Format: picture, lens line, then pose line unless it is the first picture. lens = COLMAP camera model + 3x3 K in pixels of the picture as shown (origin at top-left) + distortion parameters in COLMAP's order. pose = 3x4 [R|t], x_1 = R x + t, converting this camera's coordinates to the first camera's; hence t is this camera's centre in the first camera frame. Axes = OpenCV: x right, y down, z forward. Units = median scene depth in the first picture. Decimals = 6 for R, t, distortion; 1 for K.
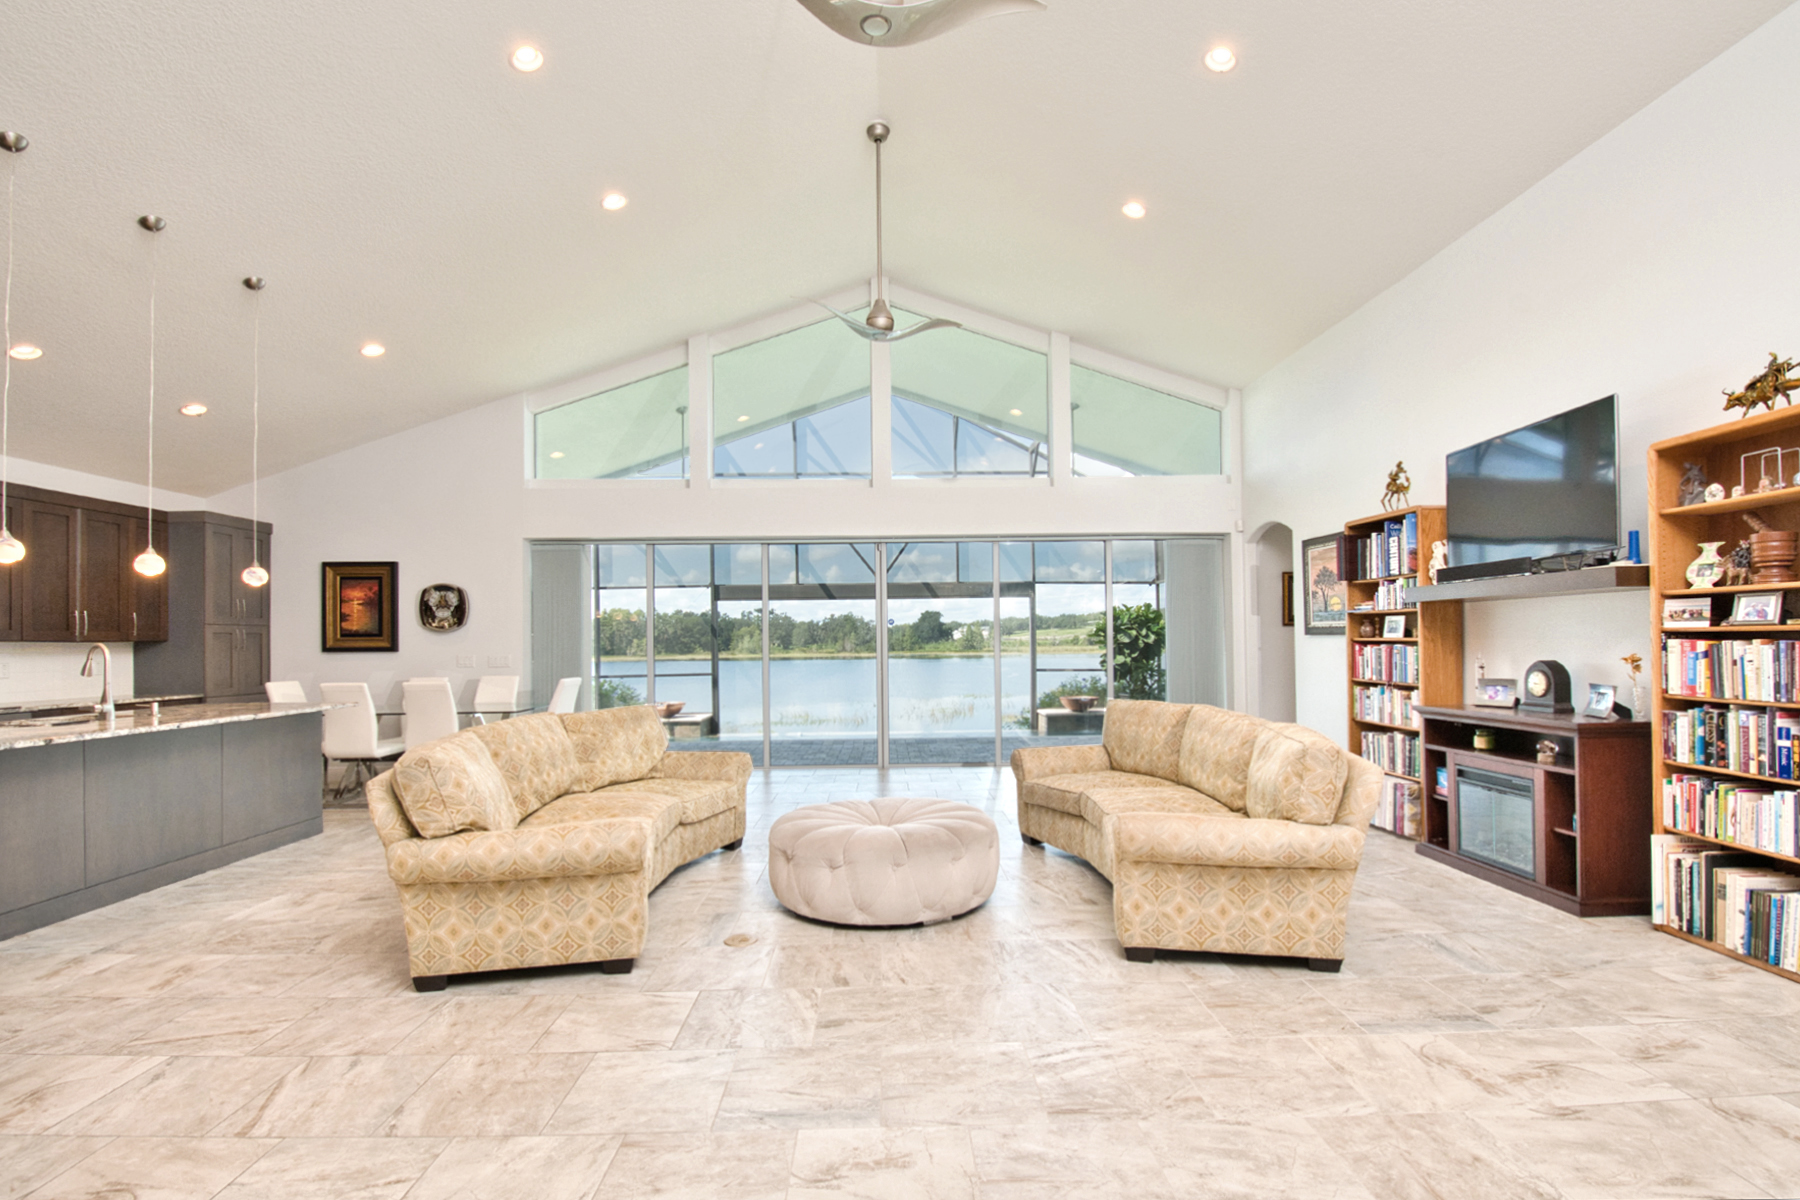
lens RADIAL K [[804.5, 0, 927.4], [0, 804.5, 624.1], [0, 0, 1]] dist [-0.015737, -0.005295]
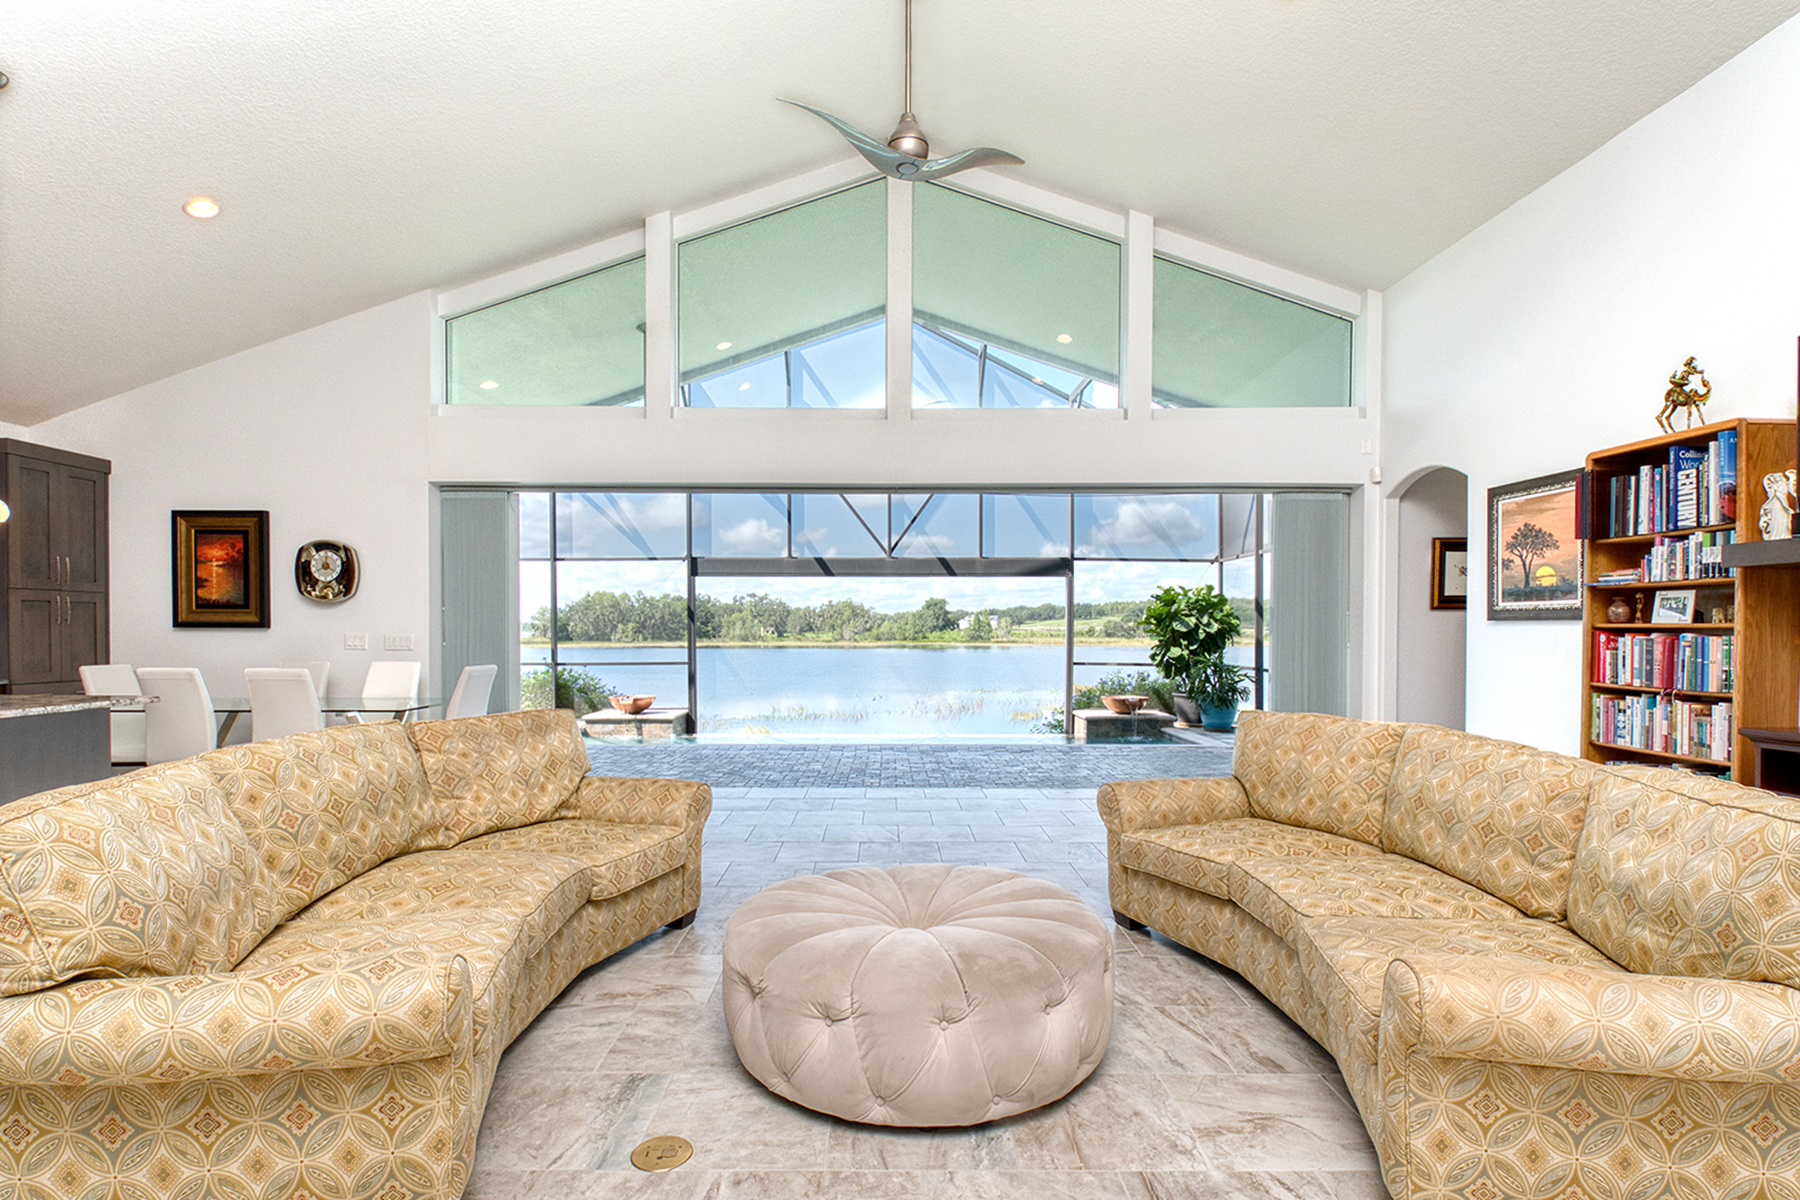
lens RADIAL K [[845.8, 0, 900.7], [0, 845.8, 616.7], [0, 0, 1]] dist [-0.021084, -0.000528]
pose [[0.999359, 0.012487, -0.033558, -0.032738], [-0.012343, 0.999914, 0.004486, 0.014525], [0.033611, -0.004069, 0.999427, 0.256555]]
